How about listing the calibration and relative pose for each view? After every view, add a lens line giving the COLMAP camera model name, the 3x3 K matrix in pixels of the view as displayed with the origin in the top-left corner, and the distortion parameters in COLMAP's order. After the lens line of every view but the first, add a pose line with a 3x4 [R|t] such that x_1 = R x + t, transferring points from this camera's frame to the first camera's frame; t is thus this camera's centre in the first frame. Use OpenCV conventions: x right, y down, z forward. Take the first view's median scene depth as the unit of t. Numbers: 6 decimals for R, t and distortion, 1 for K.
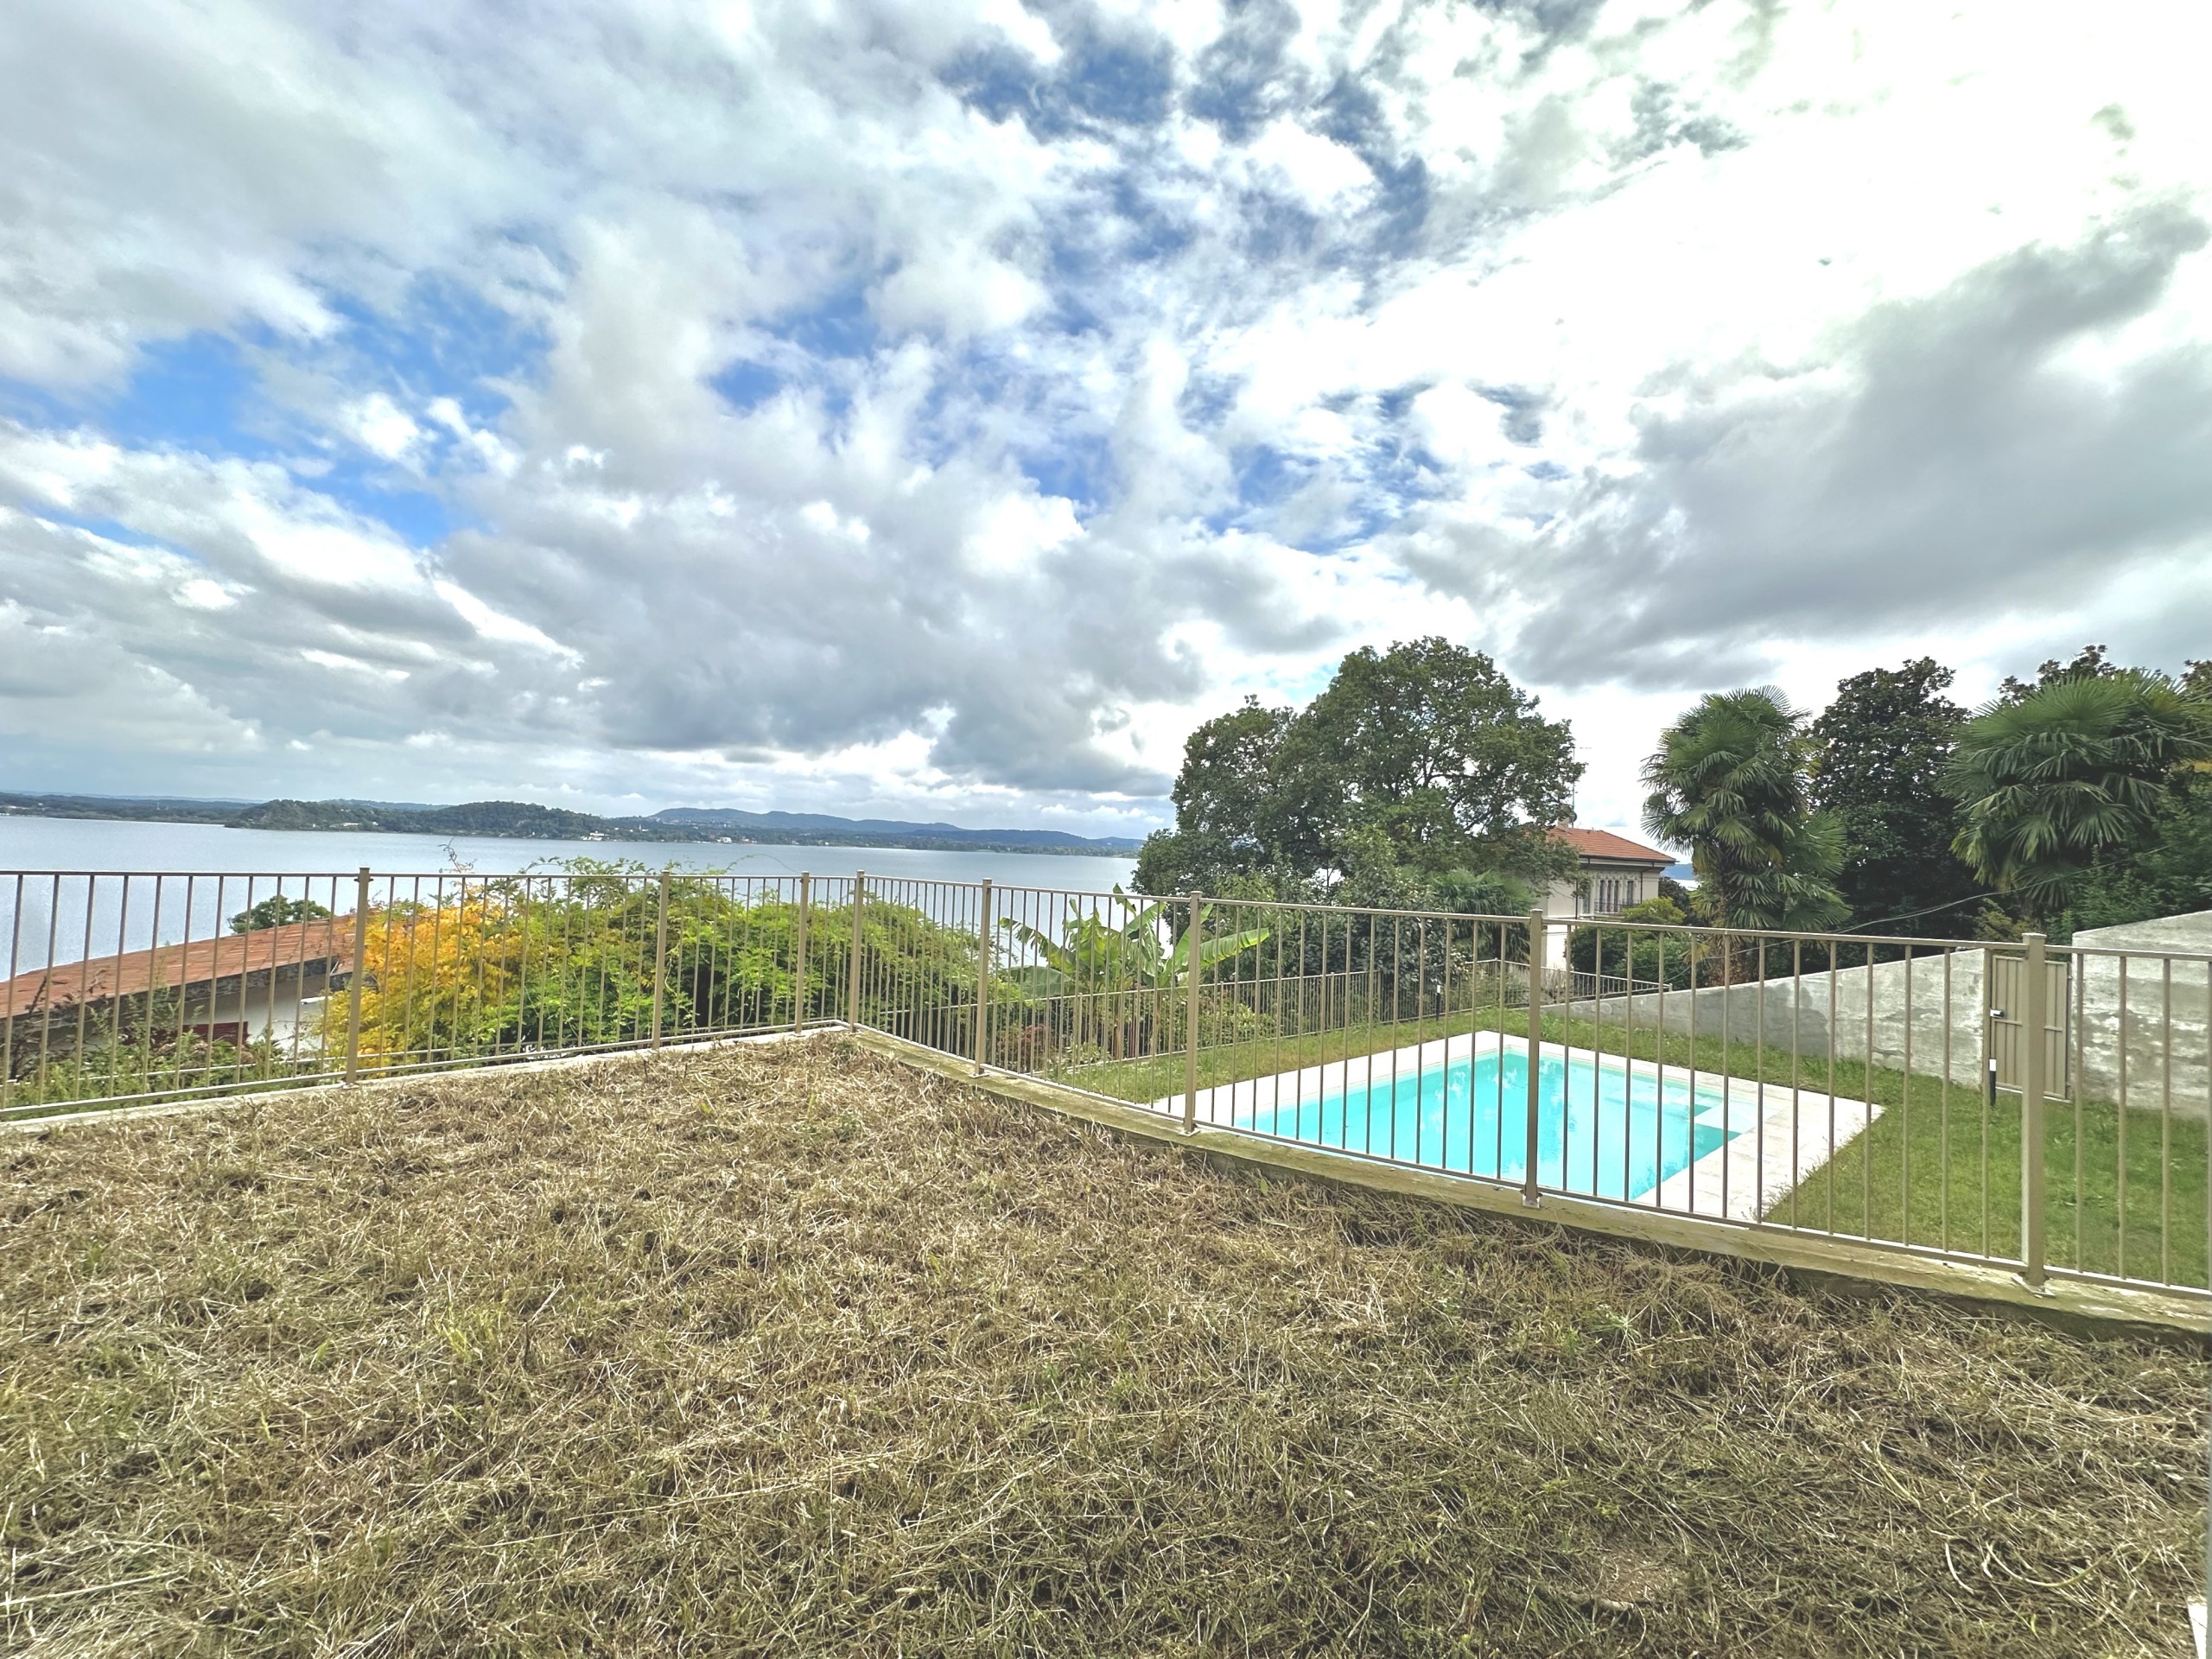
lens RADIAL K [[879.0, 0, 1107.9], [0, 879.0, 817.6], [0, 0, 1]] dist [-0.006548, 0.002170]
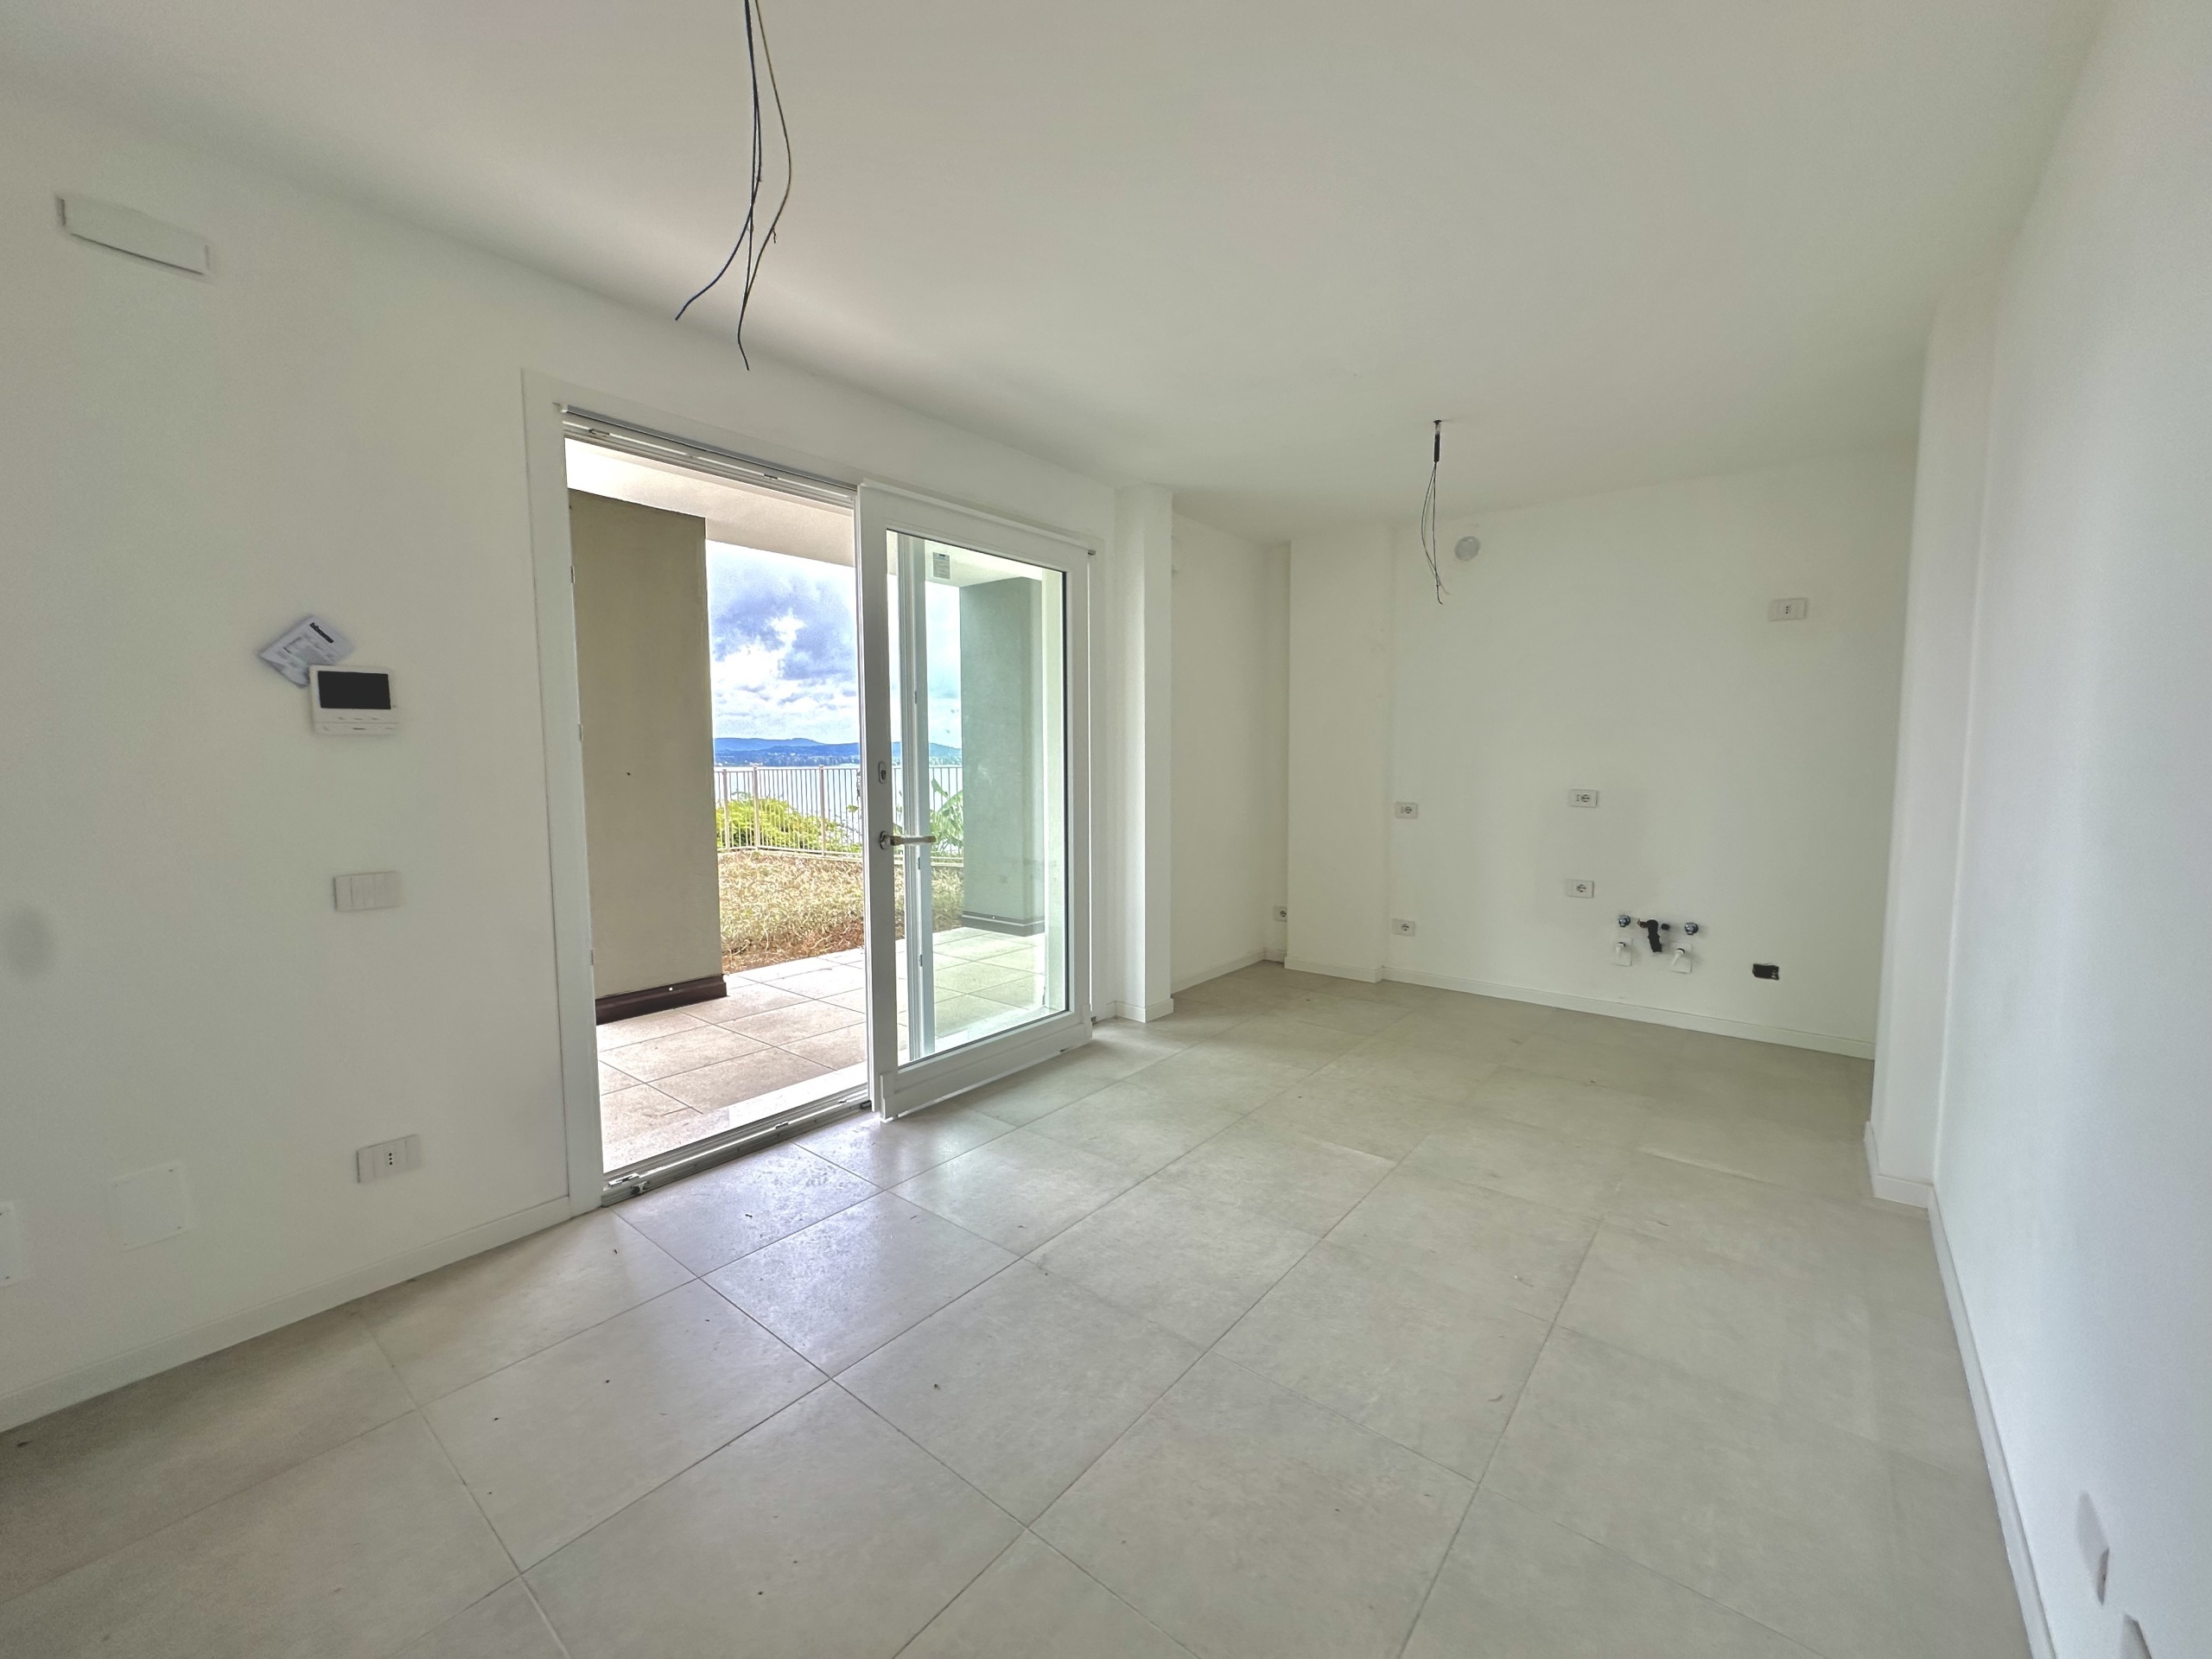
lens RADIAL K [[879.0, 0, 1116.7], [0, 879.0, 831.8], [0, 0, 1]] dist [-0.006548, 0.002170]
pose [[0.986673, -0.058603, 0.151795, 0.027890], [0.039392, 0.991170, 0.126611, -0.001391], [-0.157875, -0.118945, 0.980269, -0.142728]]
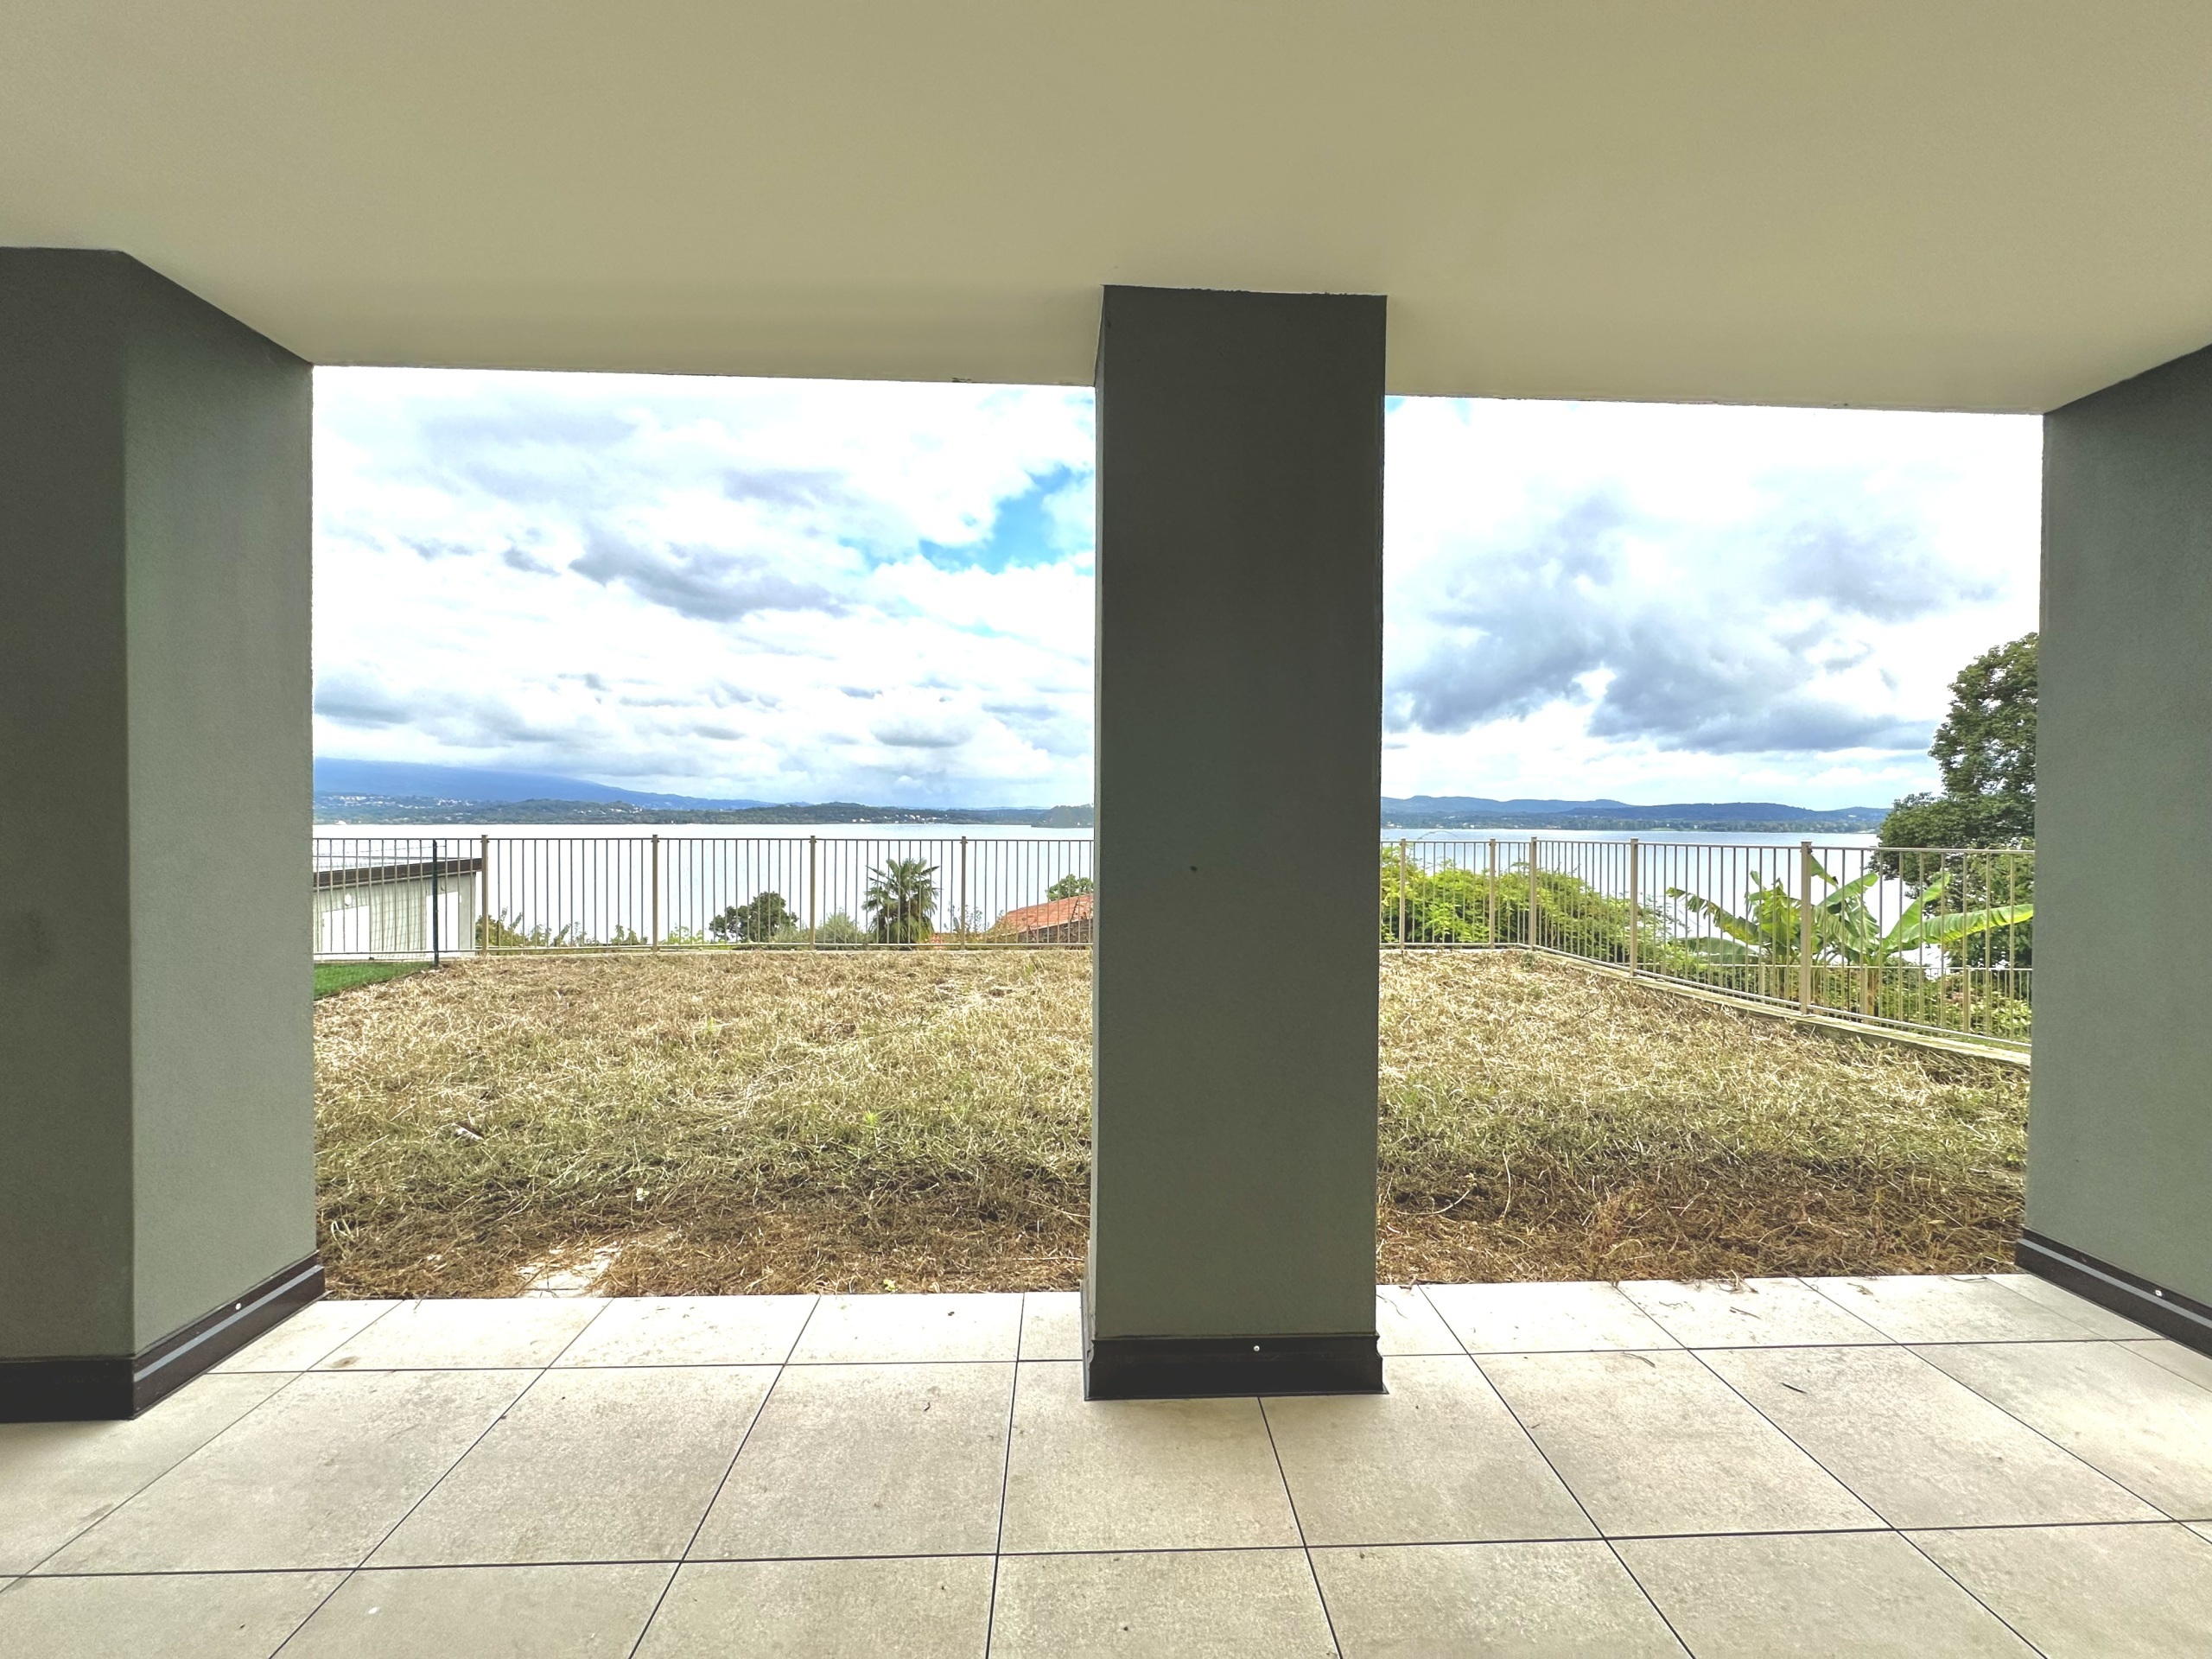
lens RADIAL K [[879.0, 0, 1107.0], [0, 879.0, 823.2], [0, 0, 1]] dist [-0.006548, 0.002170]
pose [[0.762474, -0.031131, -0.646269, 0.014808], [0.046983, 0.998869, 0.007315, -0.000387], [0.645311, -0.035942, 0.763074, -0.071162]]
